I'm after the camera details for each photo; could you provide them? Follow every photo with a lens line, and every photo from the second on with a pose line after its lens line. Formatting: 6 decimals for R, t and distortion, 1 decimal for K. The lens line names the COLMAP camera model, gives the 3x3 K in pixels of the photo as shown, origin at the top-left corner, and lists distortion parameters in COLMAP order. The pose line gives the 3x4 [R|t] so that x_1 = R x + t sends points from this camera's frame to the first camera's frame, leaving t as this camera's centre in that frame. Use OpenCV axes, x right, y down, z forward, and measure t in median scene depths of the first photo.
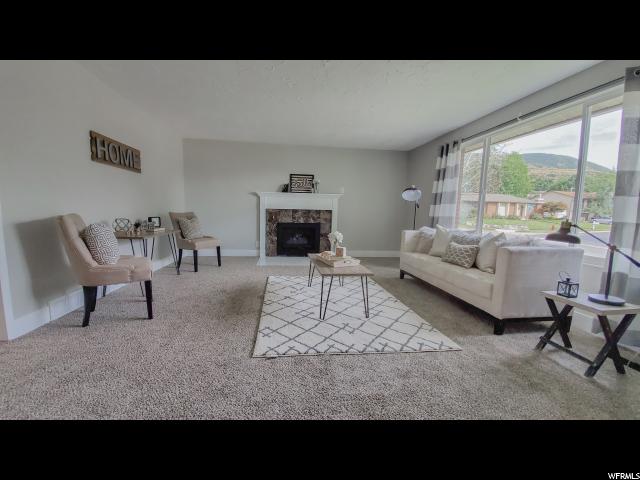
lens RADIAL K [[256.6, 0, 307.7], [0, 256.6, 236.6], [0, 0, 1]] dist [-0.001584, -0.001826]
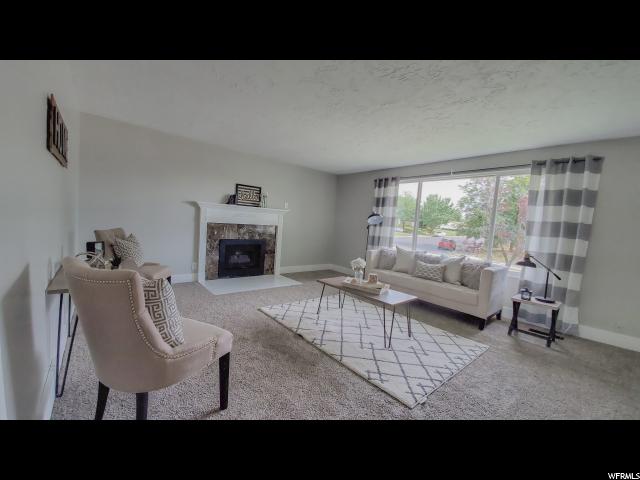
lens RADIAL K [[256.6, 0, 314.5], [0, 256.6, 237.9], [0, 0, 1]] dist [-0.001584, -0.001826]
pose [[0.833652, -0.001433, 0.552288, -0.580541], [0.006760, 0.999948, -0.007610, -0.089648], [-0.552249, 0.010077, 0.833618, 0.220668]]
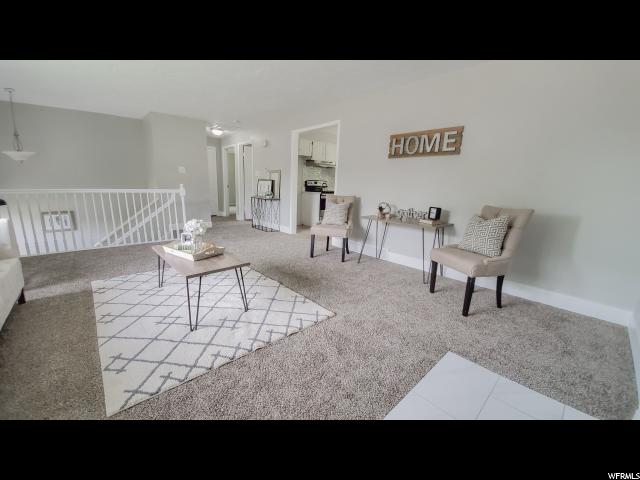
lens RADIAL K [[256.6, 0, 317.7], [0, 256.6, 241.6], [0, 0, 1]] dist [-0.001584, -0.001826]
pose [[-0.808243, 0.081354, -0.583202, 0.240974], [-0.107971, 0.953144, 0.282593, -0.192220], [0.578865, 0.291373, -0.761588, 1.676877]]
